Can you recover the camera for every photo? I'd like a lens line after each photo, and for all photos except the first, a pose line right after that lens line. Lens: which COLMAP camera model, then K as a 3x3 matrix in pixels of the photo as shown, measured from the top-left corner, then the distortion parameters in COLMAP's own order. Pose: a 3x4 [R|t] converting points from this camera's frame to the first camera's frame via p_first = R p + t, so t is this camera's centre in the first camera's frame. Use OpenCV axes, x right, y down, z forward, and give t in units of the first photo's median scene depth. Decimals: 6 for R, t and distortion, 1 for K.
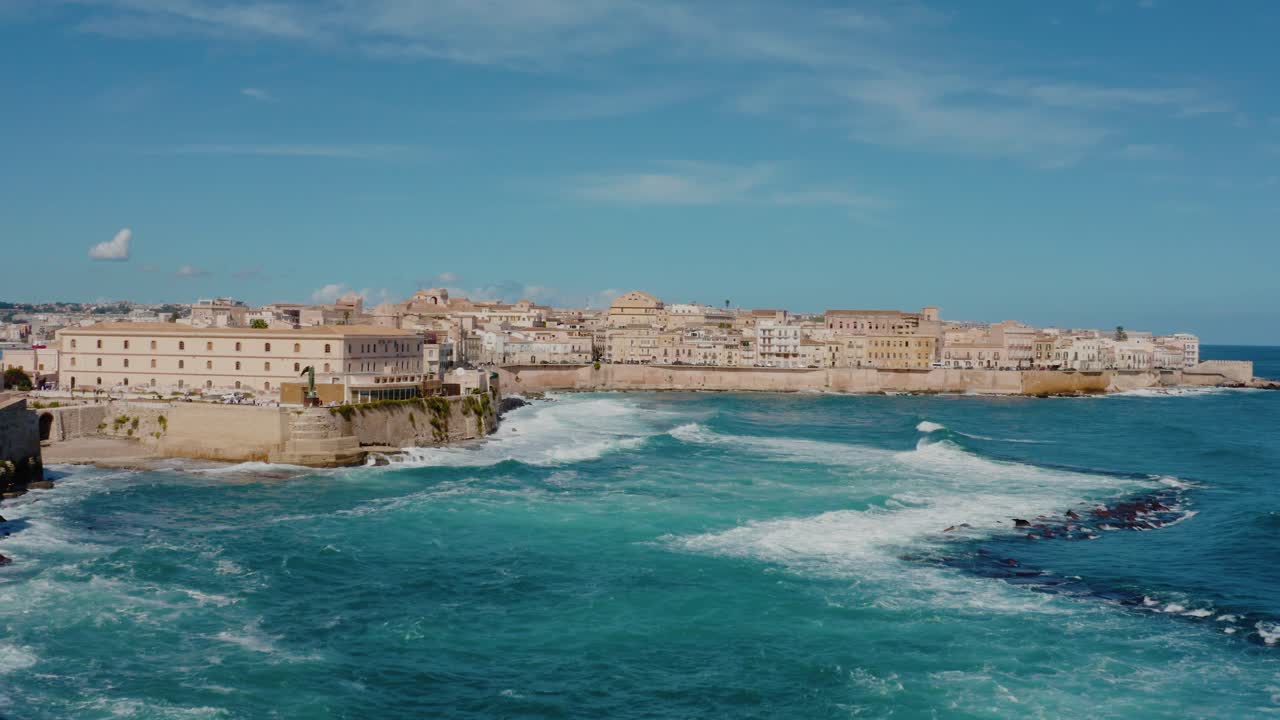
lens RADIAL K [[1421.4, 0, 640.0], [0, 1421.4, 360.0], [0, 0, 1]] dist [-0.194226, 0.019737]
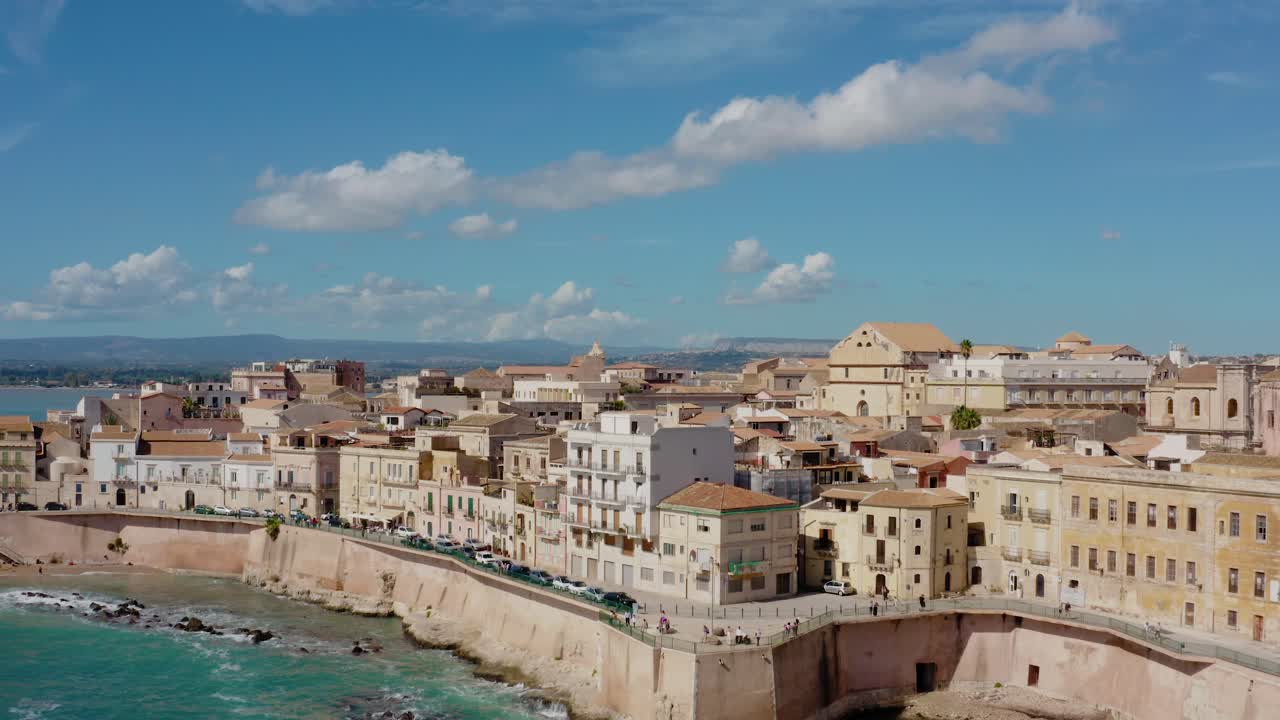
lens RADIAL K [[1421.4, 0, 640.0], [0, 1421.4, 360.0], [0, 0, 1]] dist [-0.194226, 0.019737]
pose [[0.612056, -0.017931, -0.790611, 0.316729], [-0.011639, 0.999430, -0.031678, -0.029316], [0.790728, 0.028590, 0.611499, 0.834043]]
